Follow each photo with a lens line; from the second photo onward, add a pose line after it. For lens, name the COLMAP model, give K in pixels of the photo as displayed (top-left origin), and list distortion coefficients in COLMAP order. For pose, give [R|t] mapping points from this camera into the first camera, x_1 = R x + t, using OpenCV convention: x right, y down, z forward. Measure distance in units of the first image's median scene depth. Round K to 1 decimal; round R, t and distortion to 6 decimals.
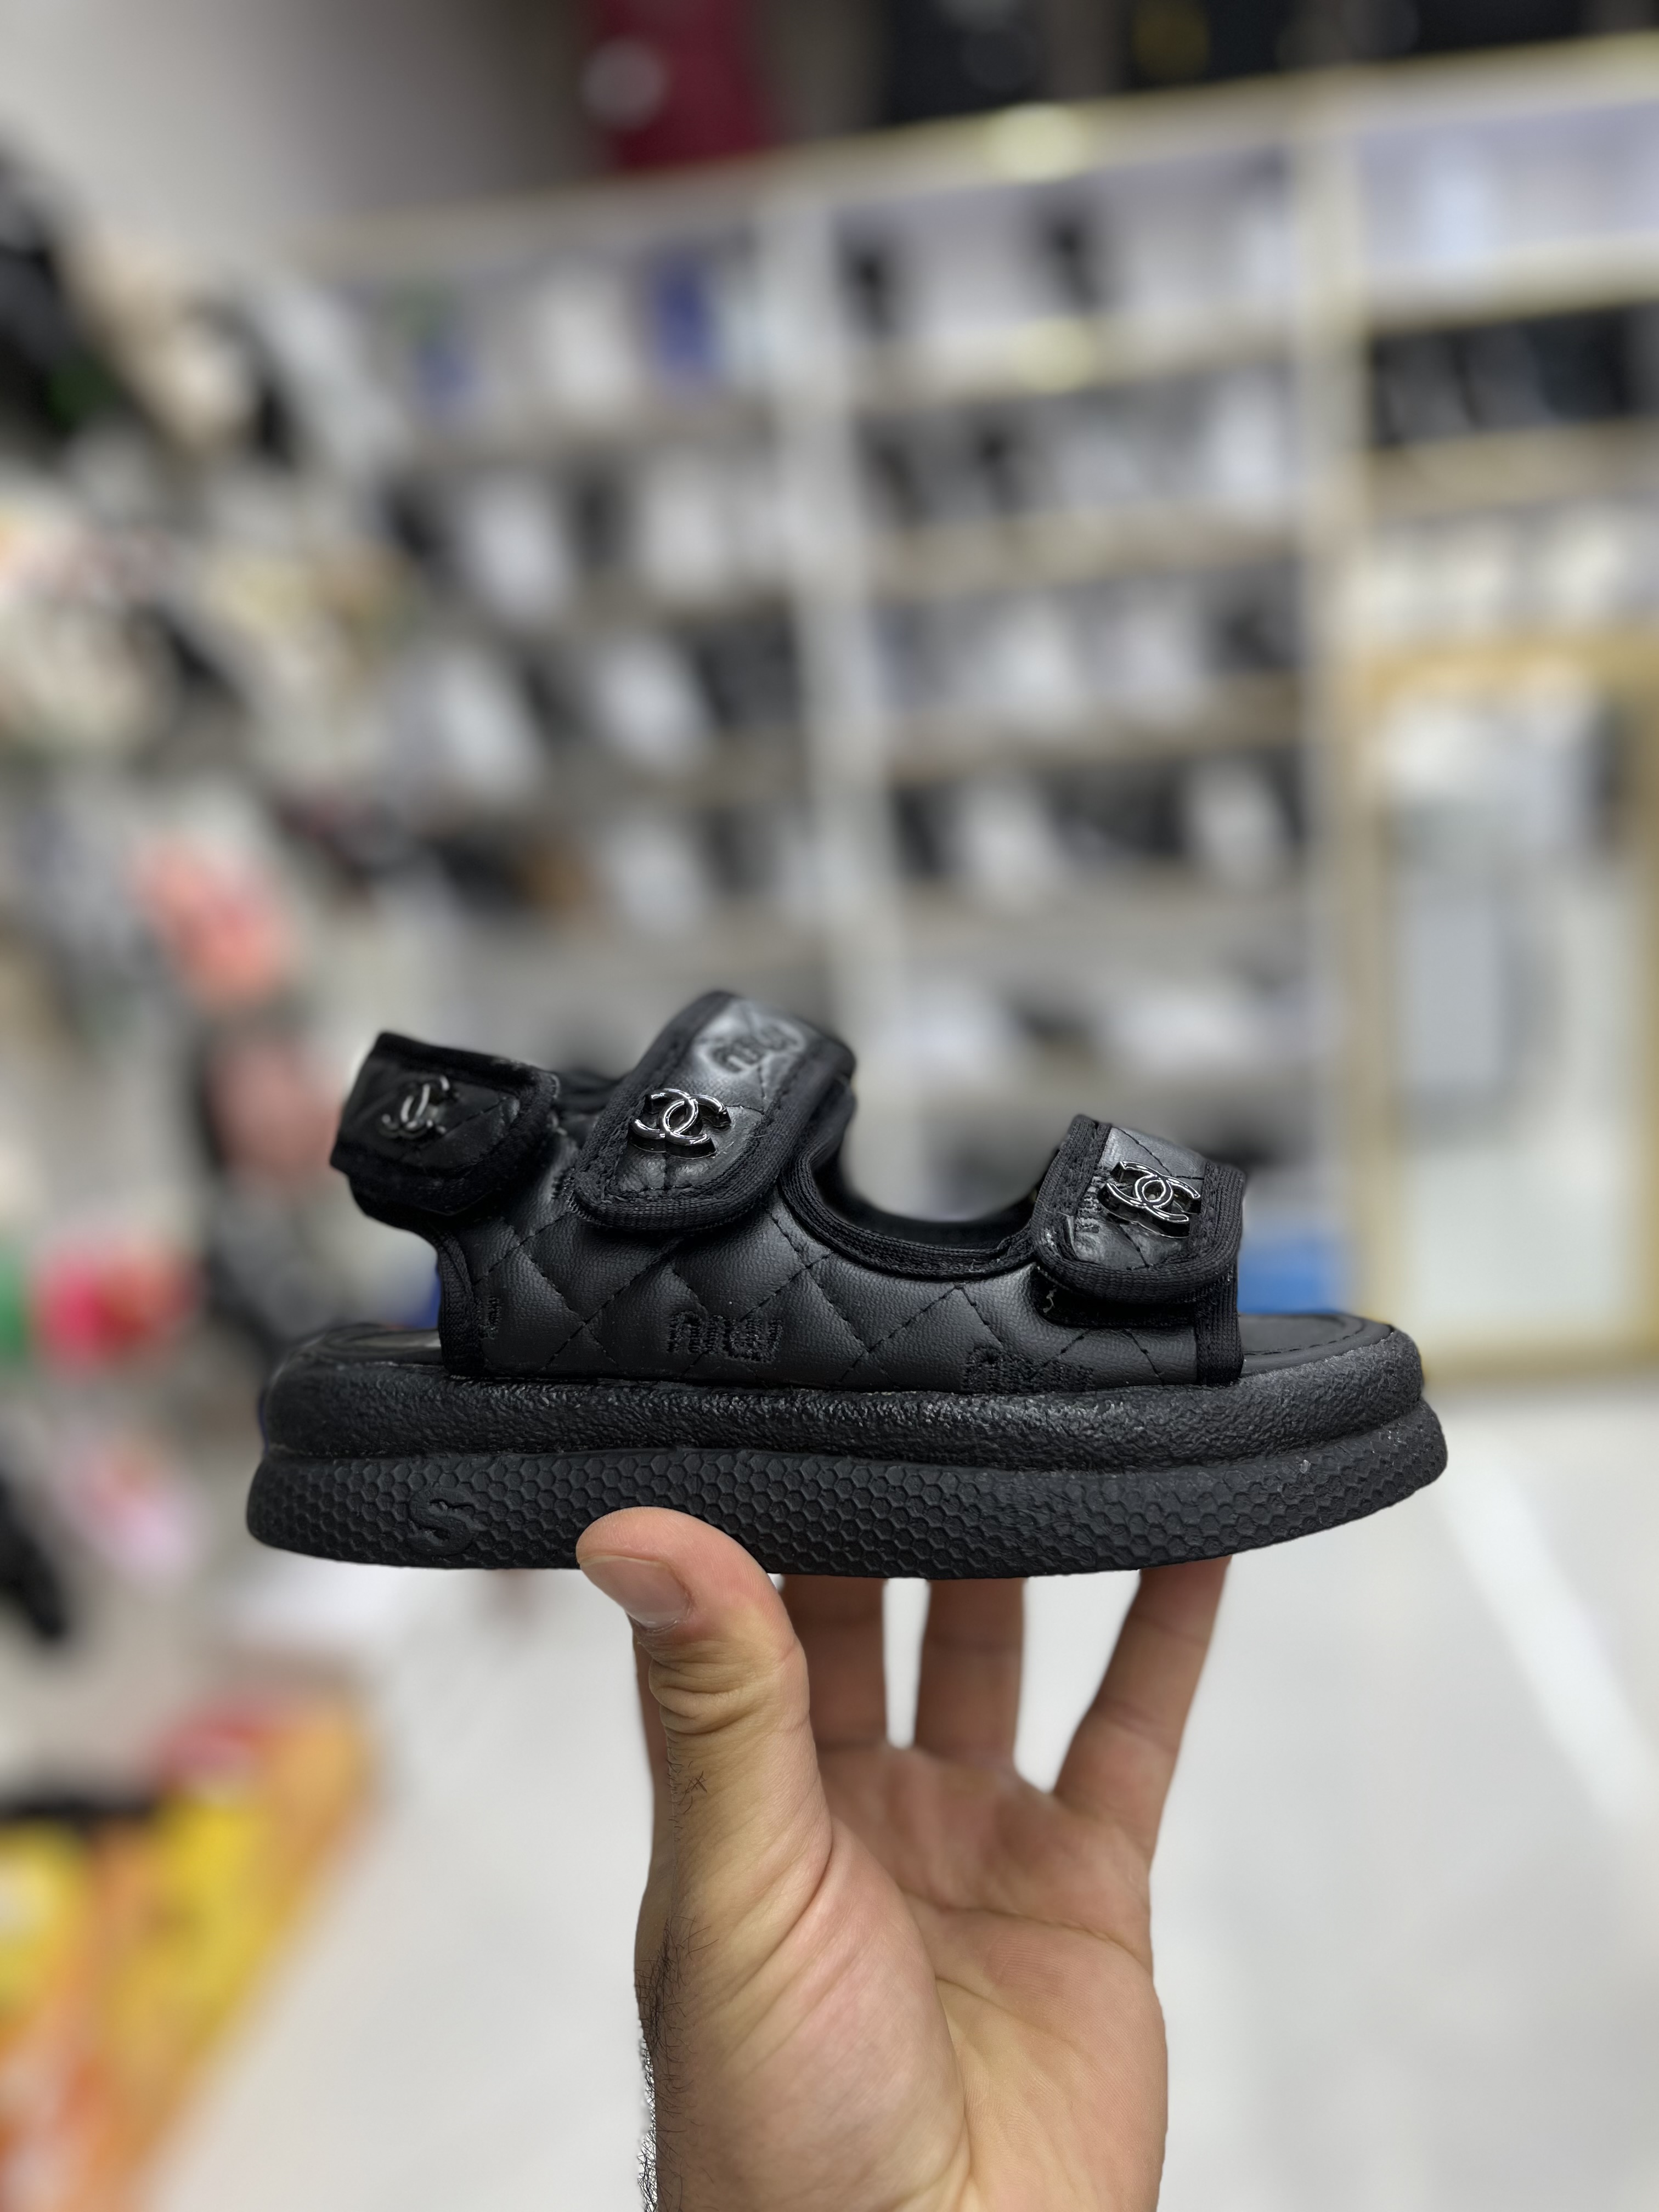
lens RADIAL K [[1705.7, 0, 825.1], [0, 1705.7, 1105.8], [0, 0, 1]] dist [0.014727, -0.042962]
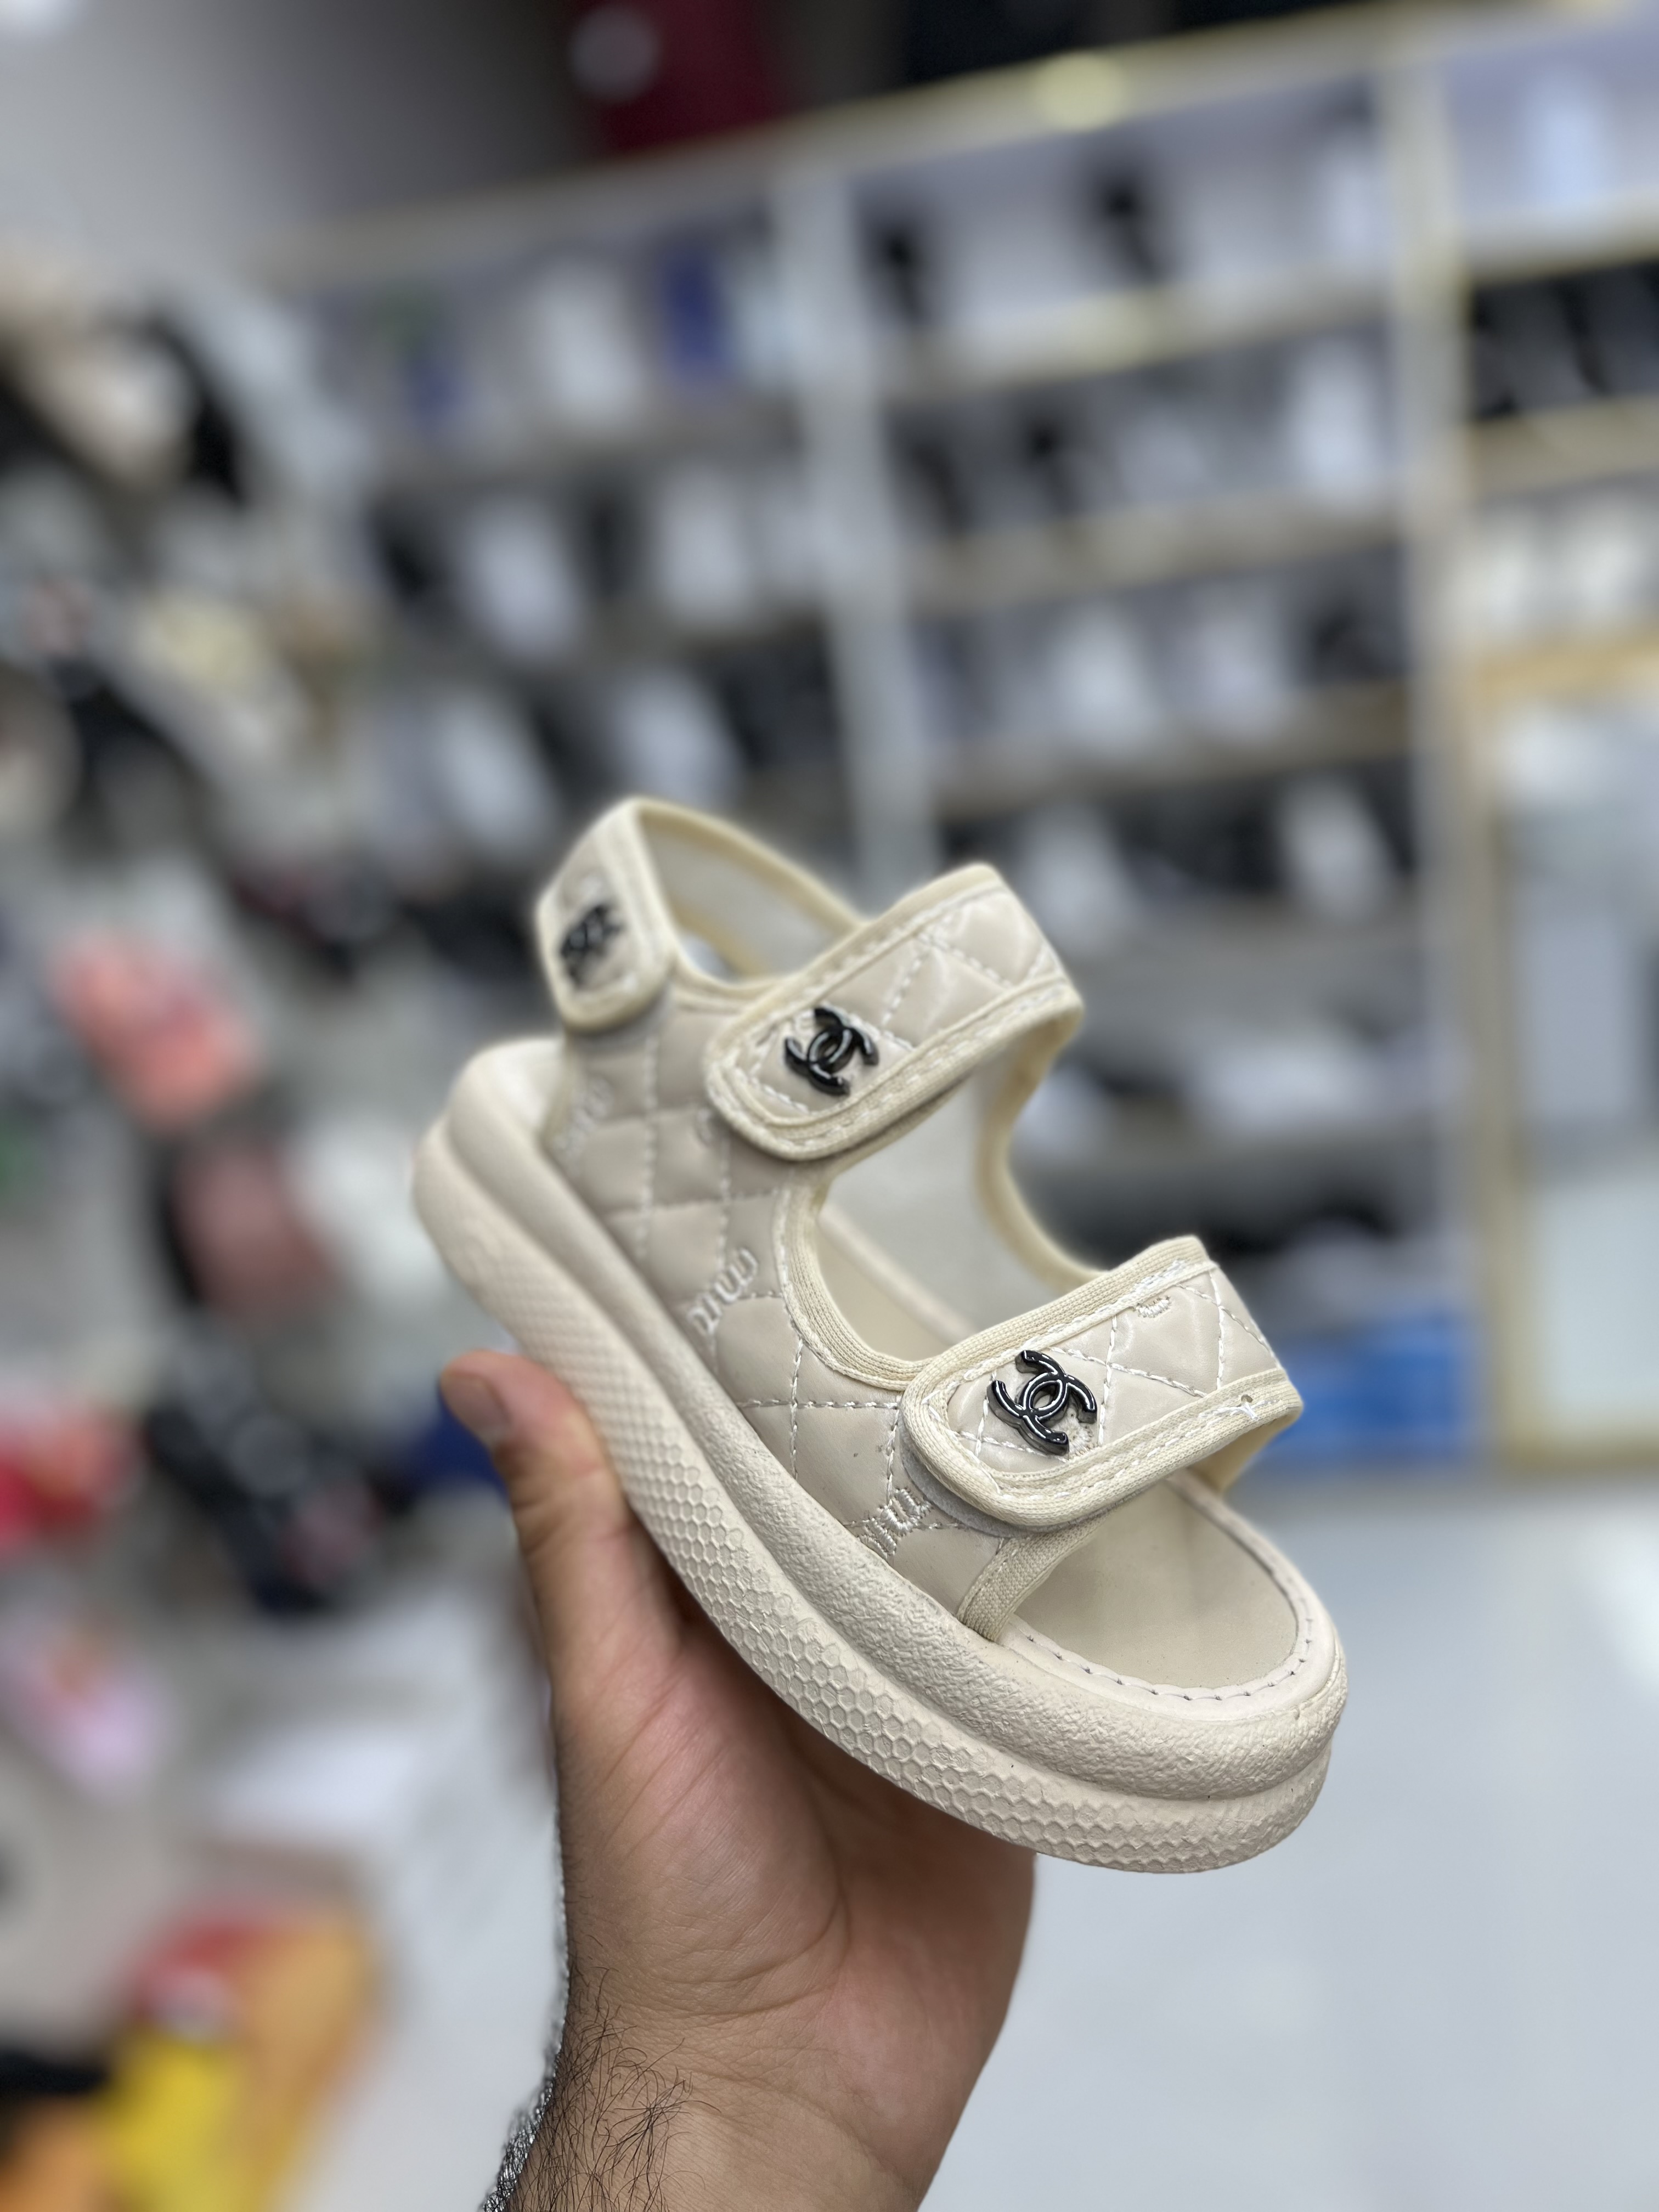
lens RADIAL K [[1705.7, 0, 823.2], [0, 1705.7, 1118.4], [0, 0, 1]] dist [0.014727, -0.042962]
pose [[0.998388, -0.032019, -0.046857, 0.013808], [0.031942, 0.999487, -0.002403, -0.033189], [0.046910, 0.000902, 0.998899, 0.105438]]
